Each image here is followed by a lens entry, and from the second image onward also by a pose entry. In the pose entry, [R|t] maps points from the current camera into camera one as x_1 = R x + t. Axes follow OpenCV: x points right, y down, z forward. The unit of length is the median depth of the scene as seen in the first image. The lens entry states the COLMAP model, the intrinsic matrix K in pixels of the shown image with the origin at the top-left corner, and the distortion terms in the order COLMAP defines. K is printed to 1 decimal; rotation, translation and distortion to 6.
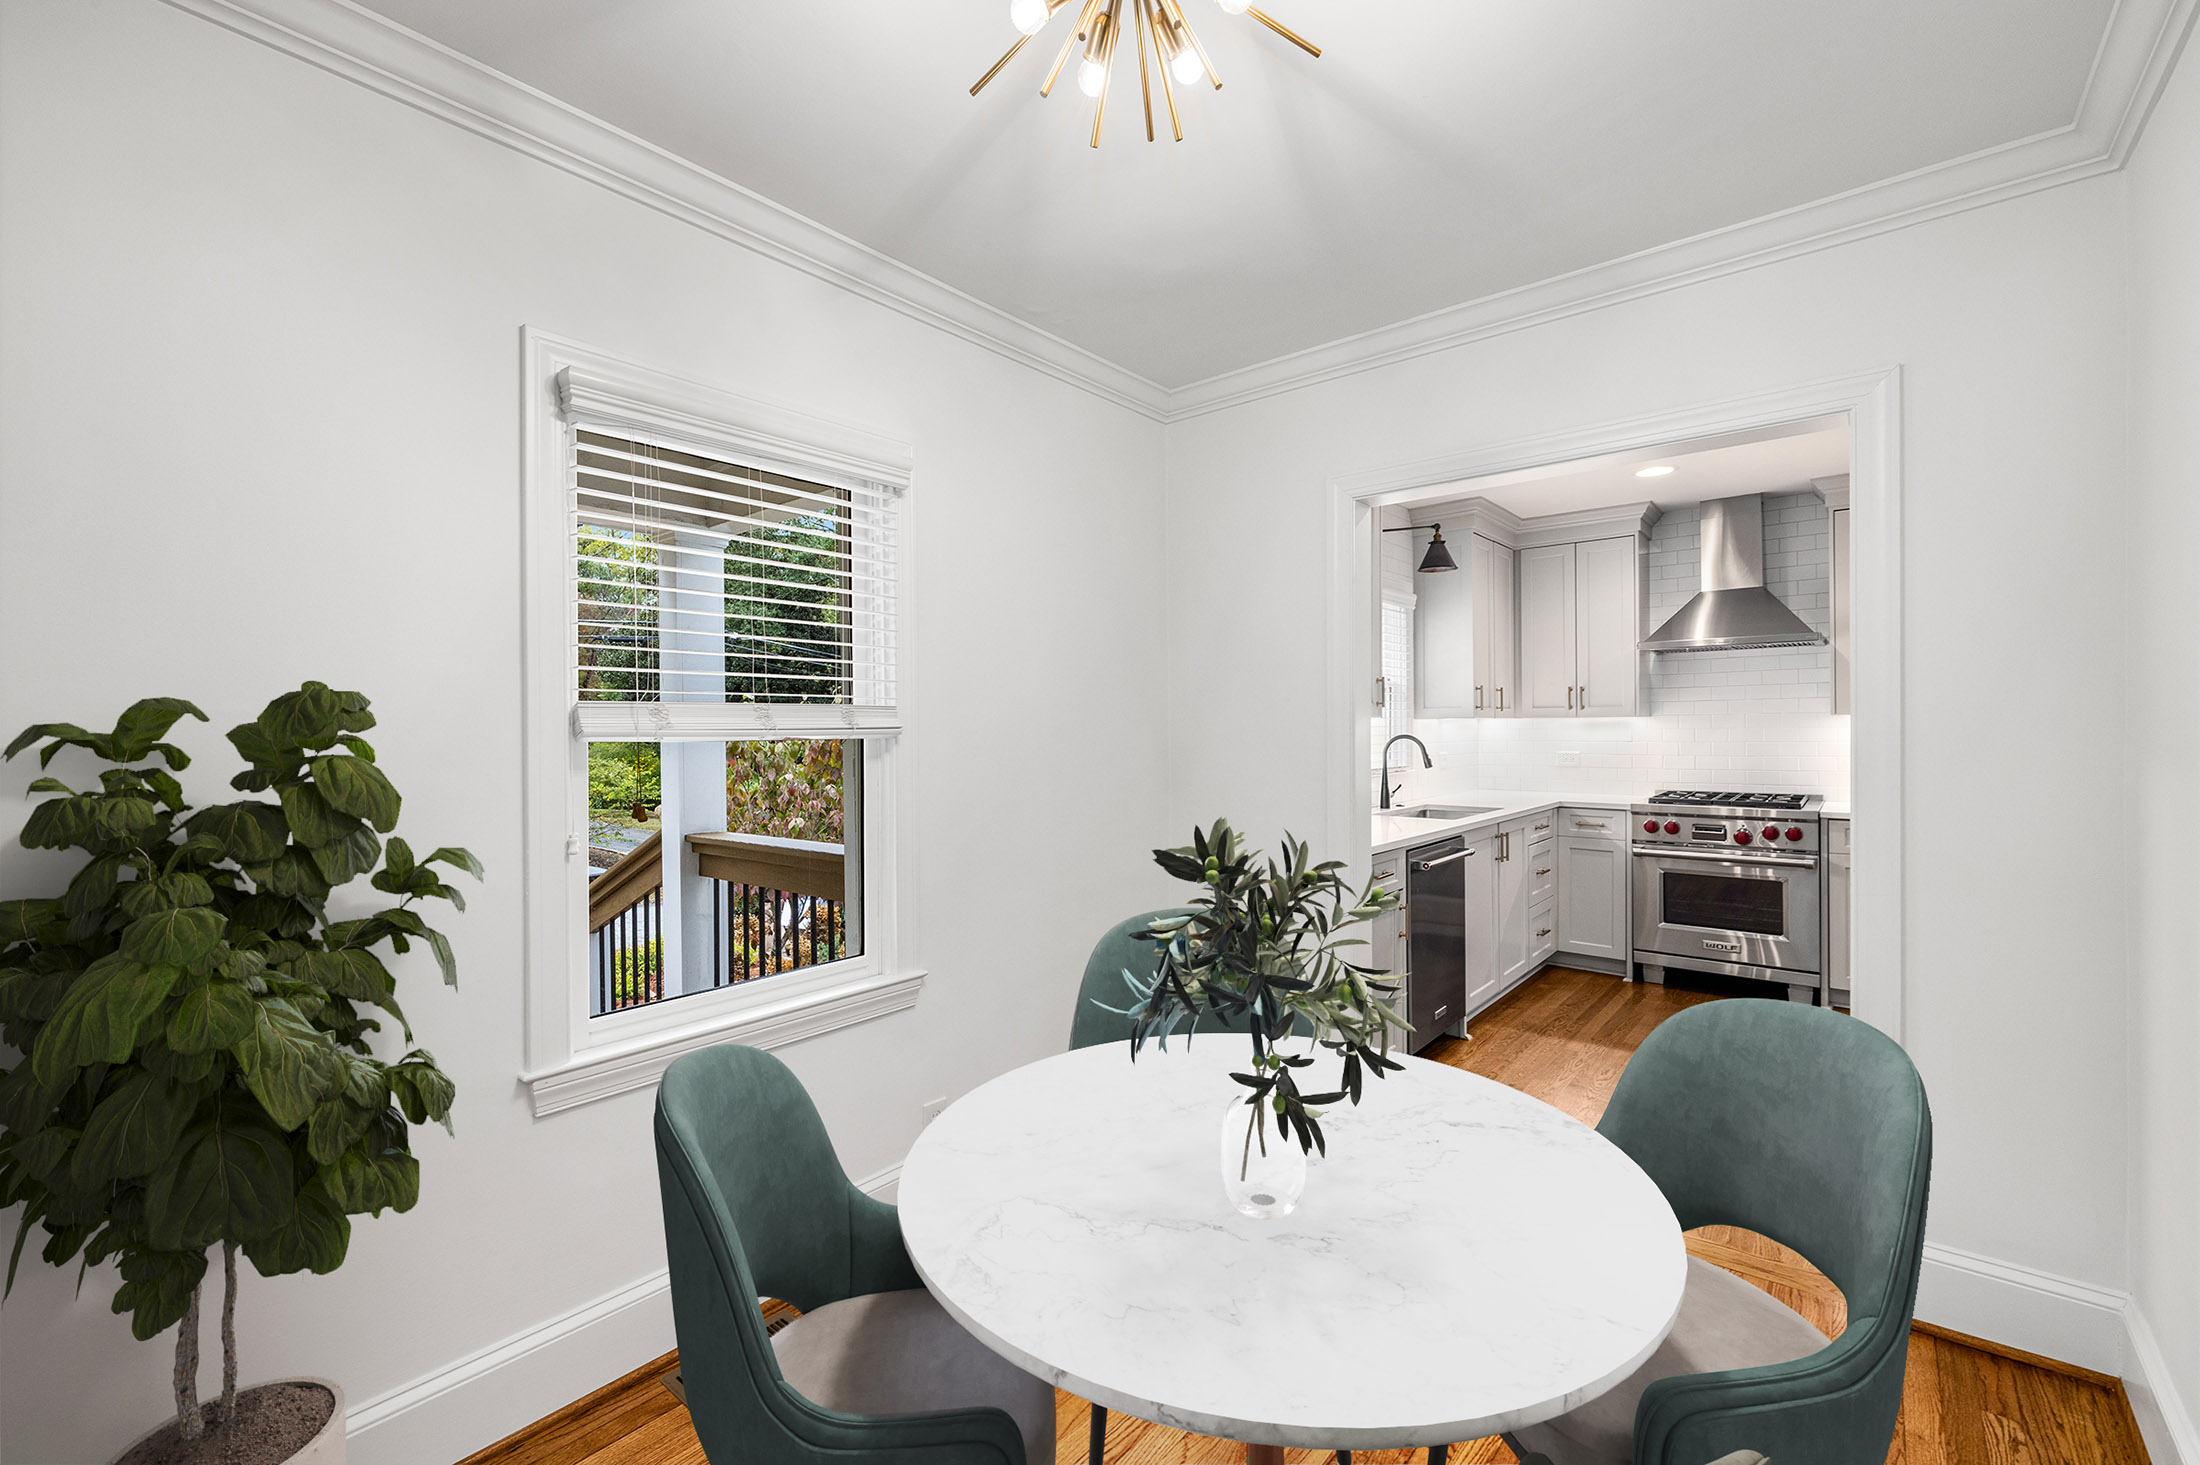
lens RADIAL K [[918.9, 0, 1088.0], [0, 918.9, 727.1], [0, 0, 1]] dist [-0.001727, -0.000768]
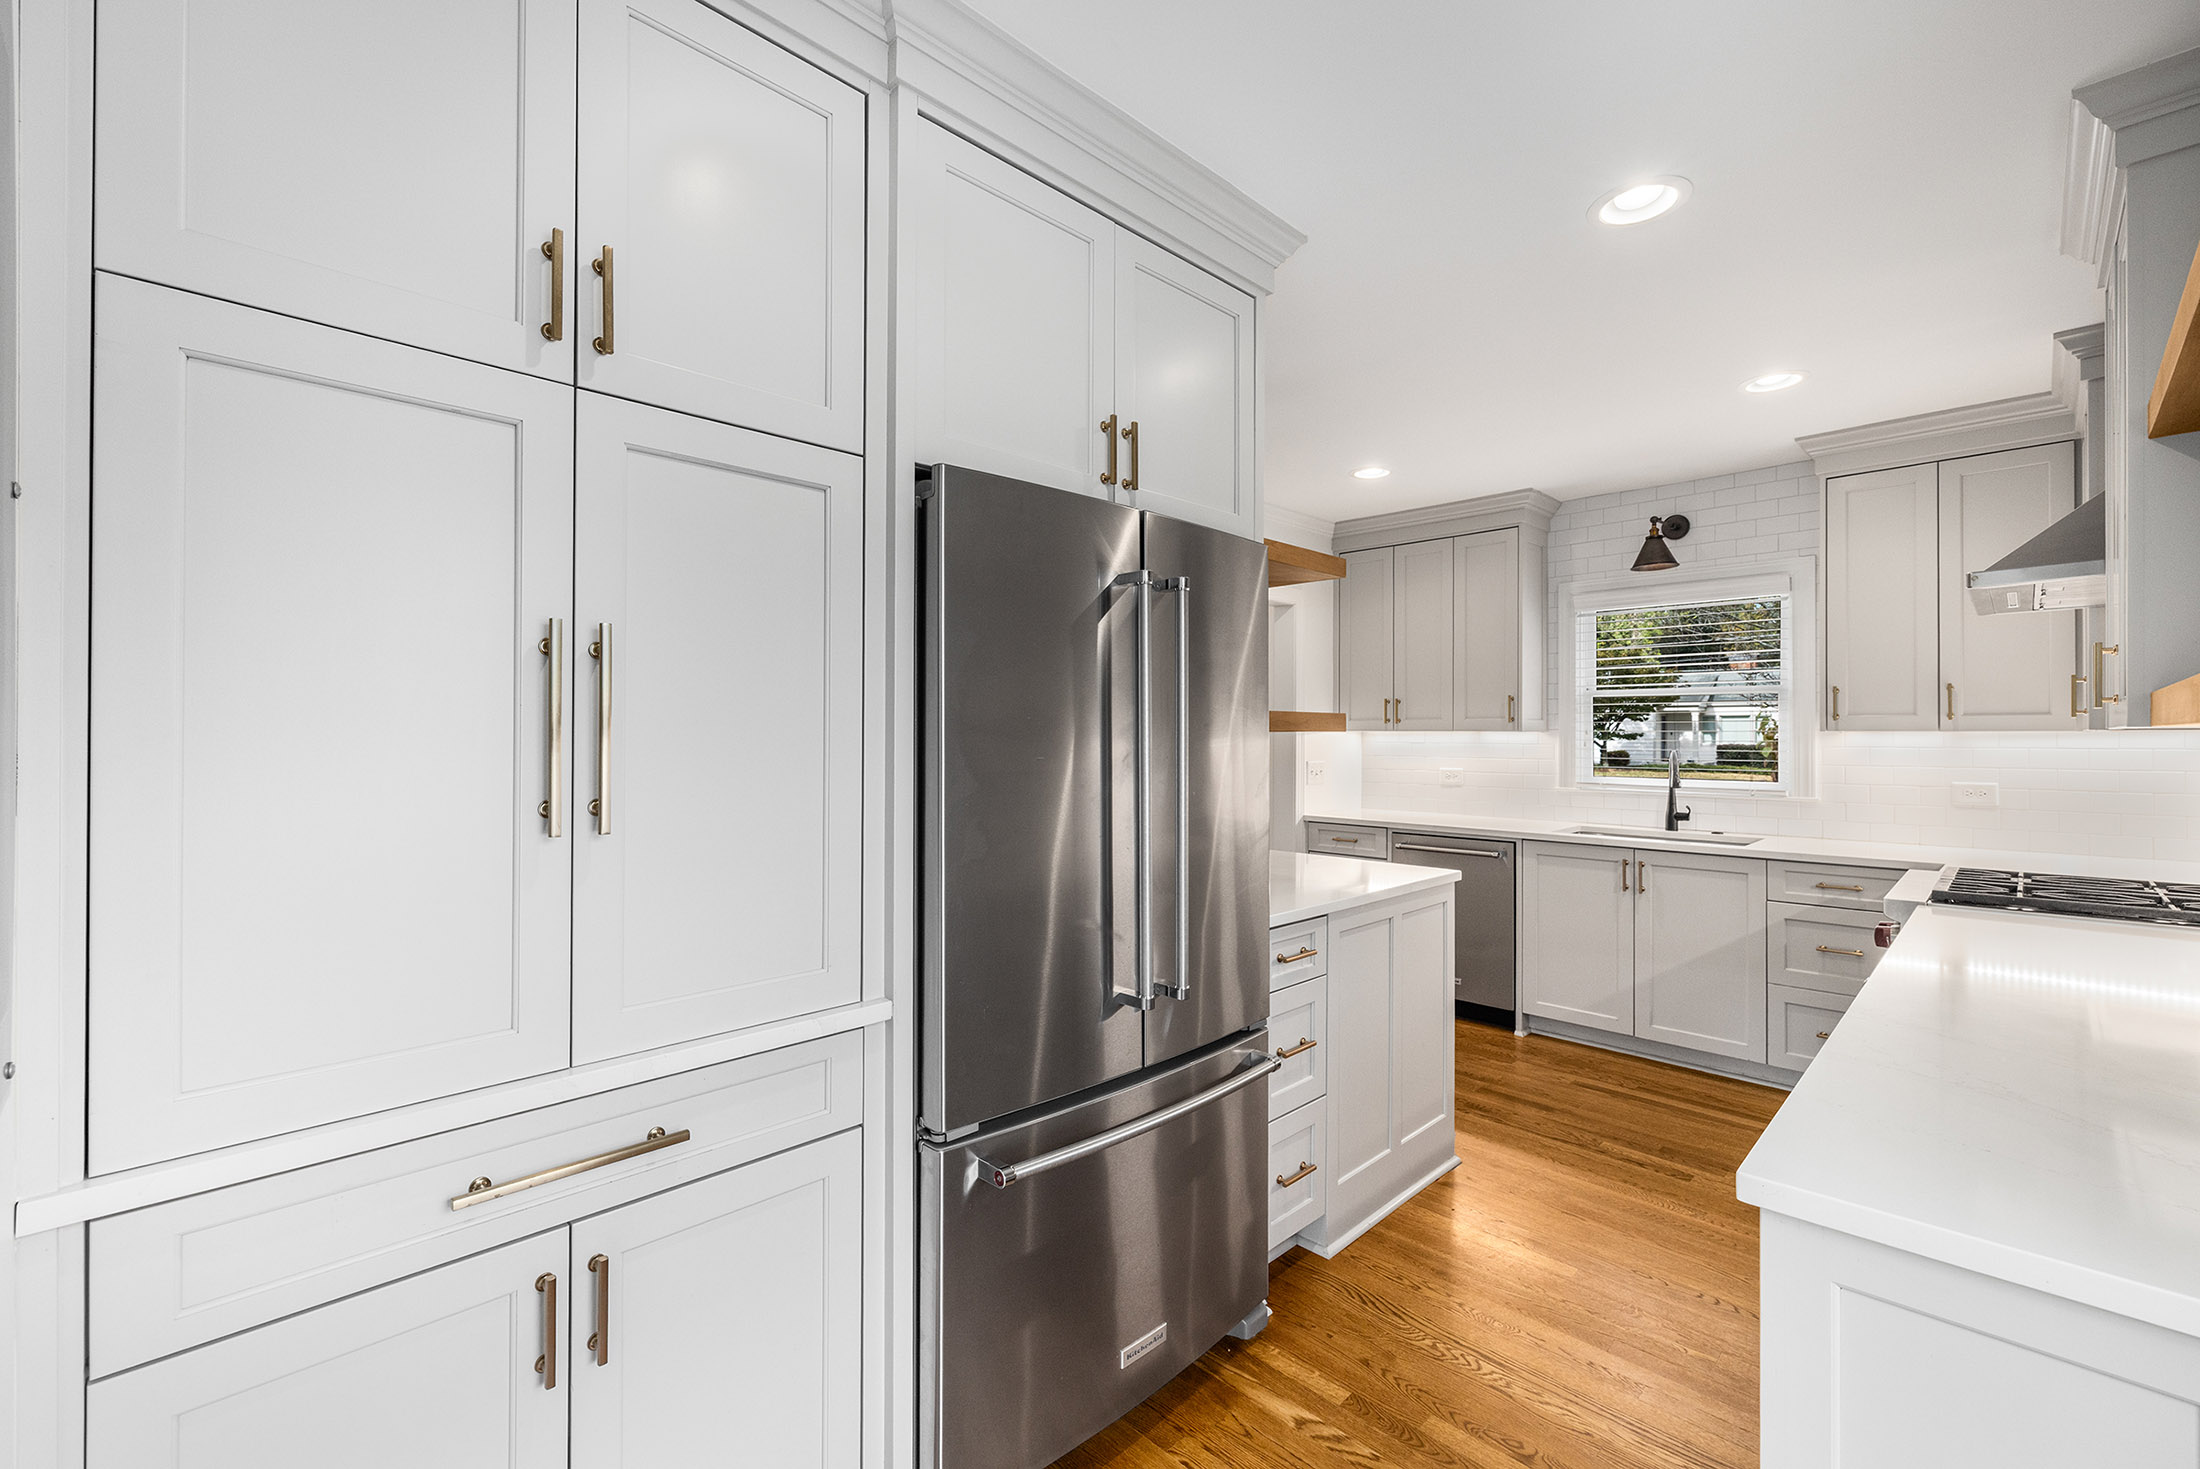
lens RADIAL K [[918.9, 0, 1105.9], [0, 918.9, 731.8], [0, 0, 1]] dist [-0.001727, -0.000768]
pose [[-0.076069, 0.004786, -0.997091, 1.259026], [-0.004670, 0.999976, 0.005156, -0.011590], [0.997092, 0.005049, -0.076045, 0.504266]]
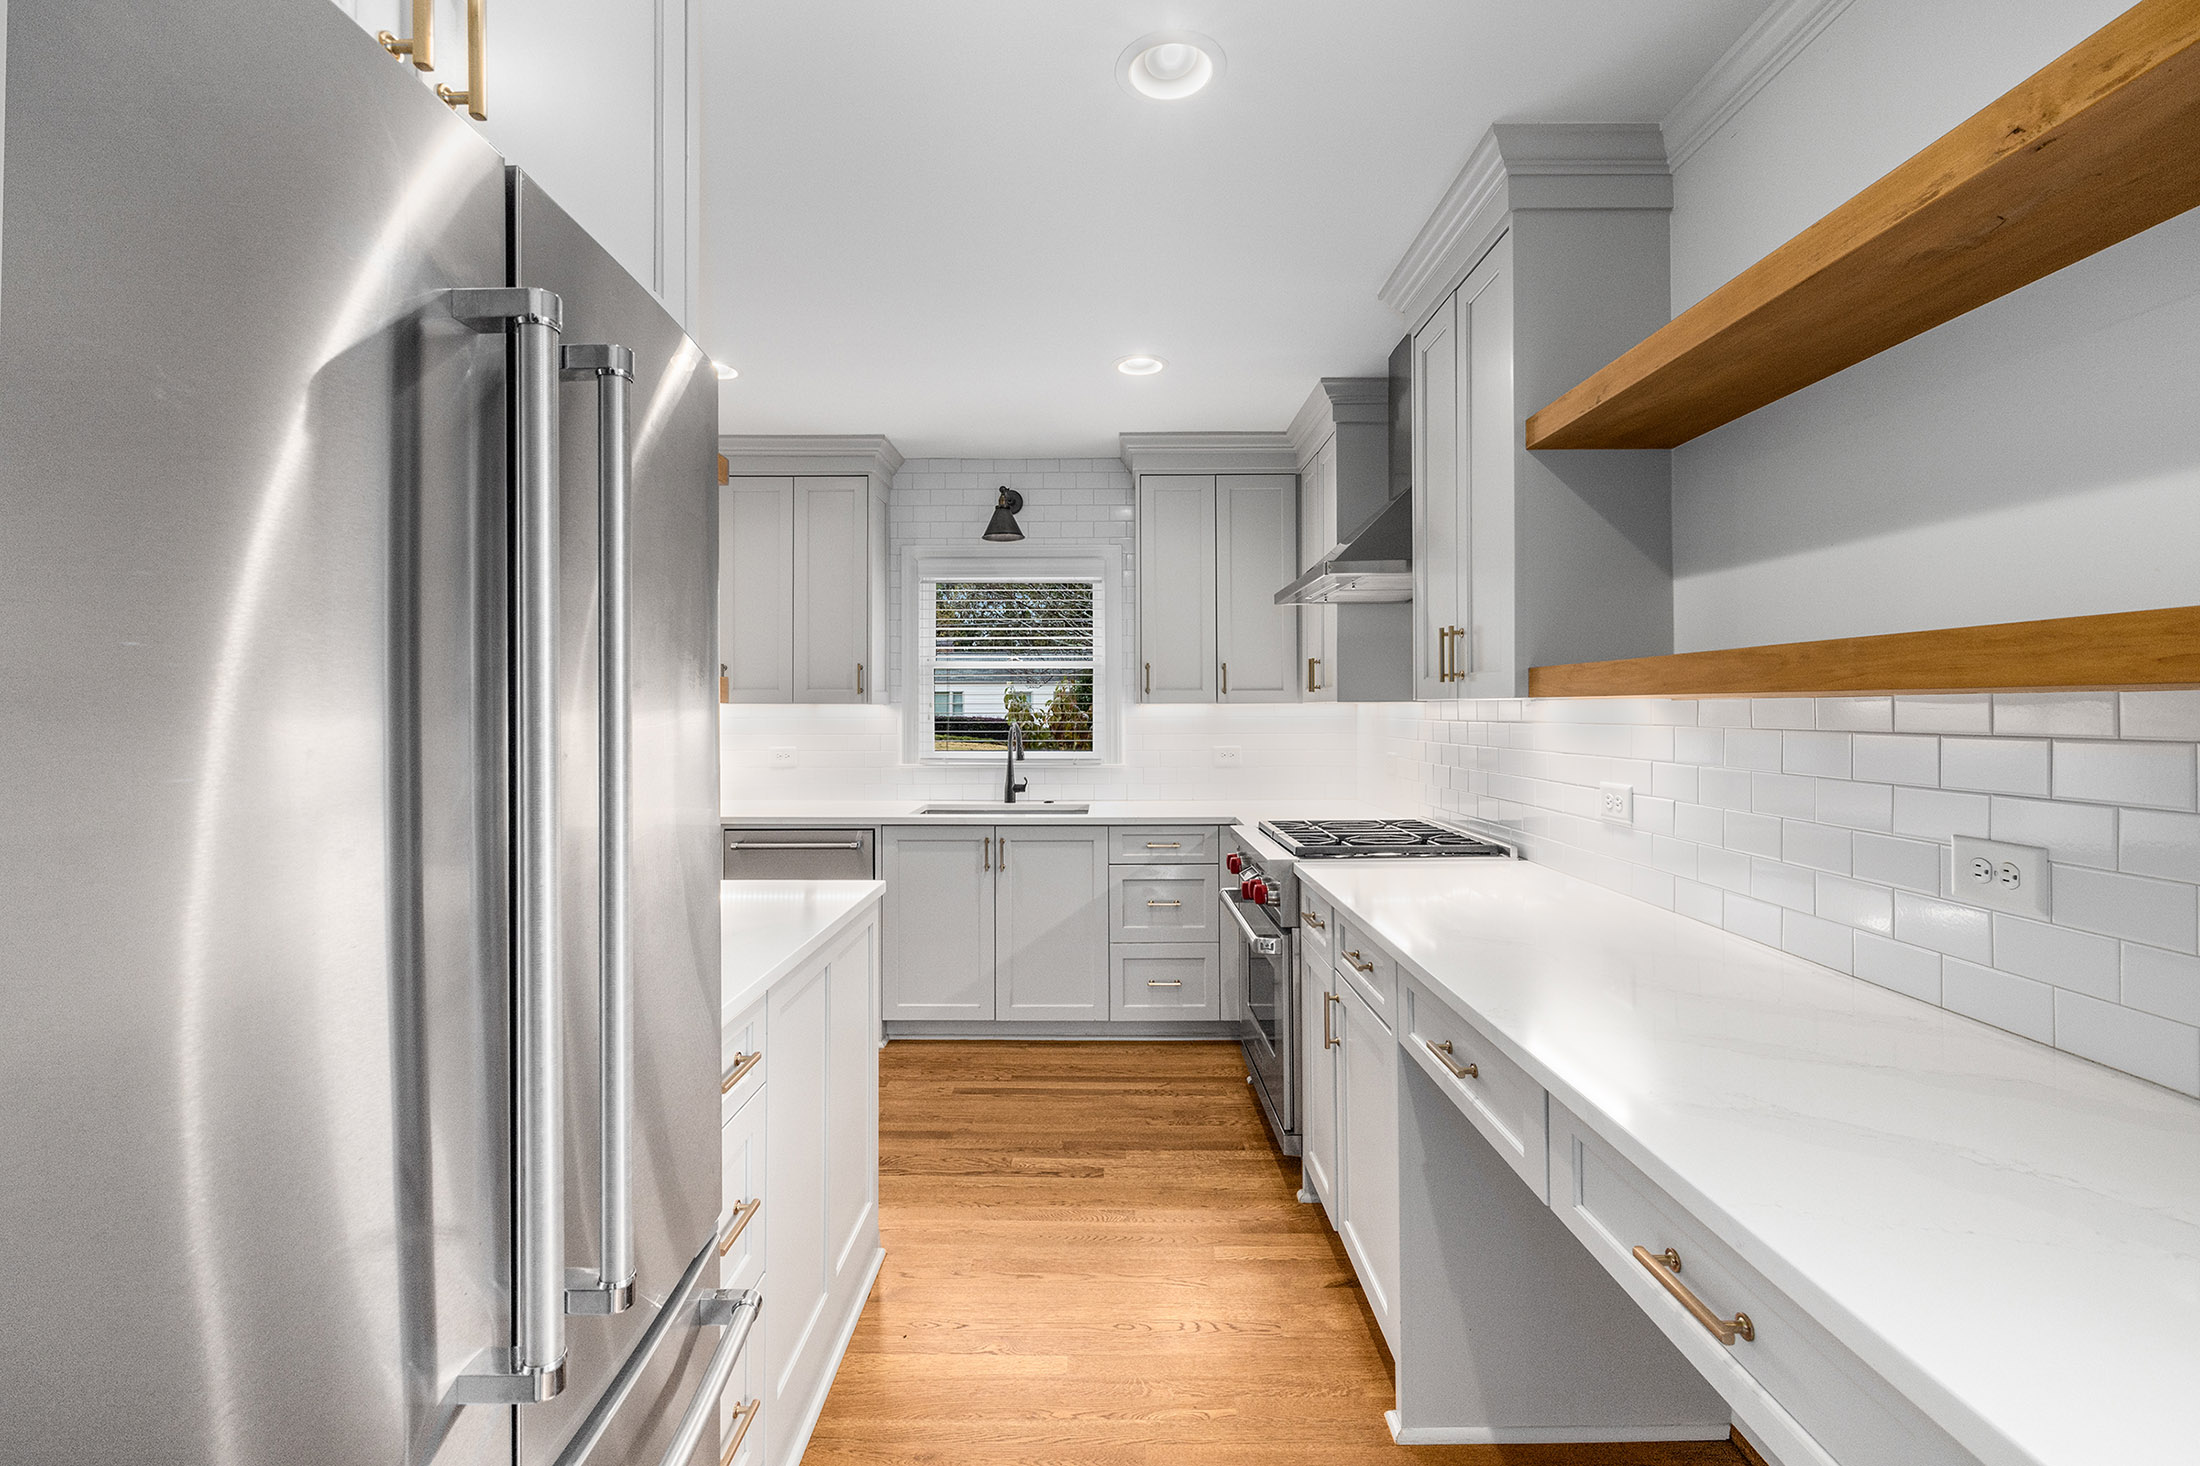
lens RADIAL K [[918.9, 0, 1099.8], [0, 918.9, 704.4], [0, 0, 1]] dist [-0.001727, -0.000768]
pose [[0.651331, 0.003672, -0.758785, 1.064622], [-0.006641, 0.999978, -0.000861, -0.009420], [0.758765, 0.005600, 0.651341, 0.465675]]
